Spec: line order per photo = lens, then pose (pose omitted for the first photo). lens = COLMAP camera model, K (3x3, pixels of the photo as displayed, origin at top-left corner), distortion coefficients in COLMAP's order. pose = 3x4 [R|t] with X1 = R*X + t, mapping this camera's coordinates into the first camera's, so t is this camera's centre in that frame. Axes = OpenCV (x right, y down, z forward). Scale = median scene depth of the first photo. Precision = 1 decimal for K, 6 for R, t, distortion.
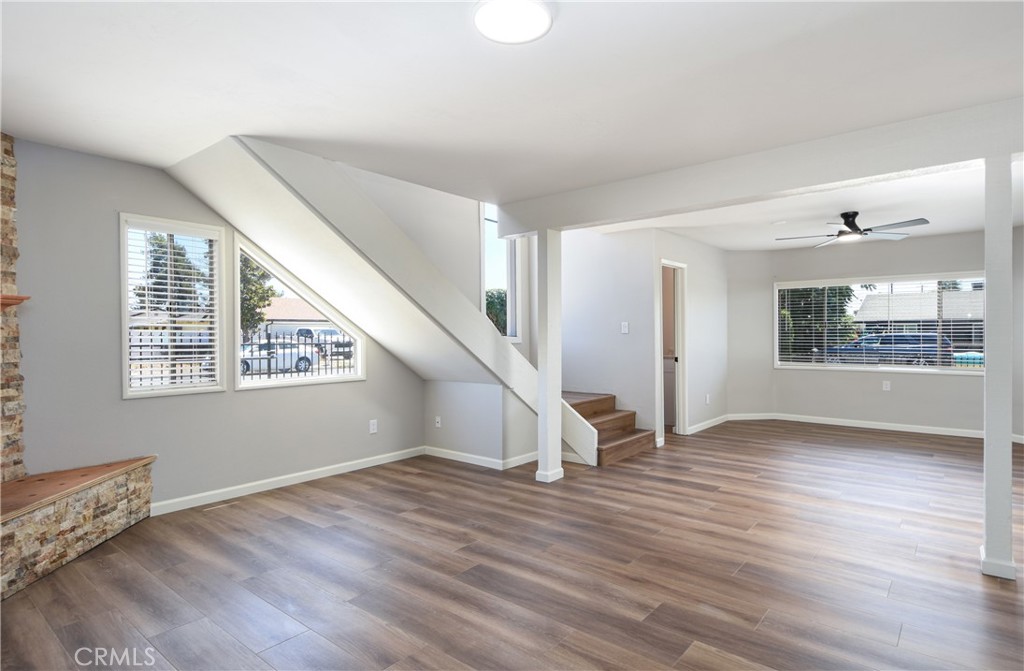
lens RADIAL K [[521.5, 0, 582.9], [0, 521.5, 335.6], [0, 0, 1]] dist [0.002320, 0.000132]
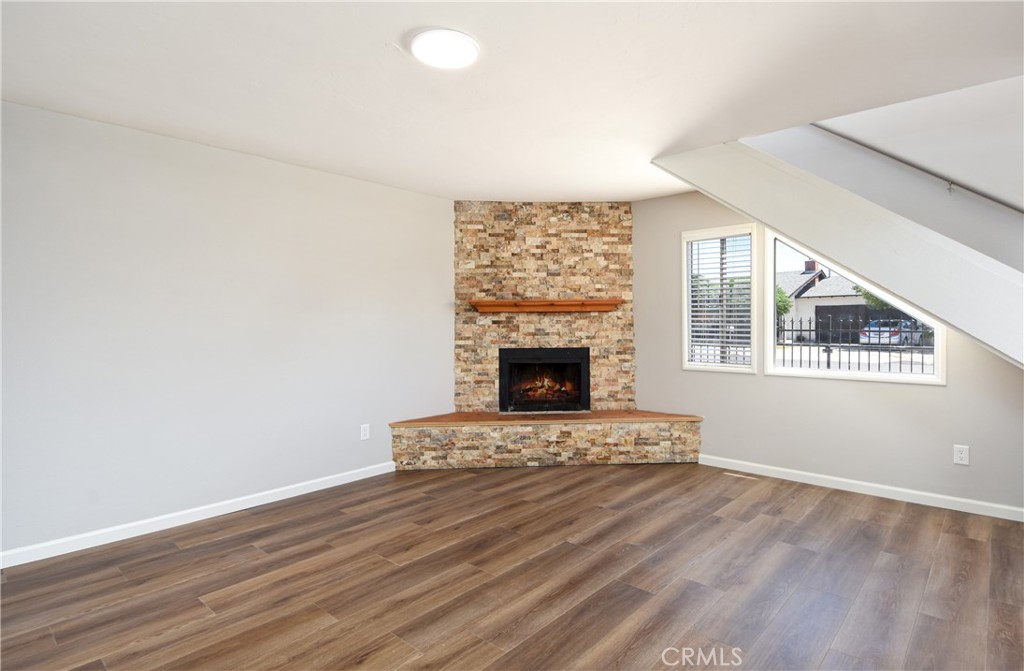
lens RADIAL K [[537.9, 0, 486.9], [0, 537.9, 326.7], [0, 0, 1]] dist [0.025598, -0.000012]
pose [[-0.129561, 0.013678, -0.991477, 0.598439], [0.004365, 0.999903, 0.013223, -0.010892], [0.991562, -0.002615, -0.129608, 0.707863]]
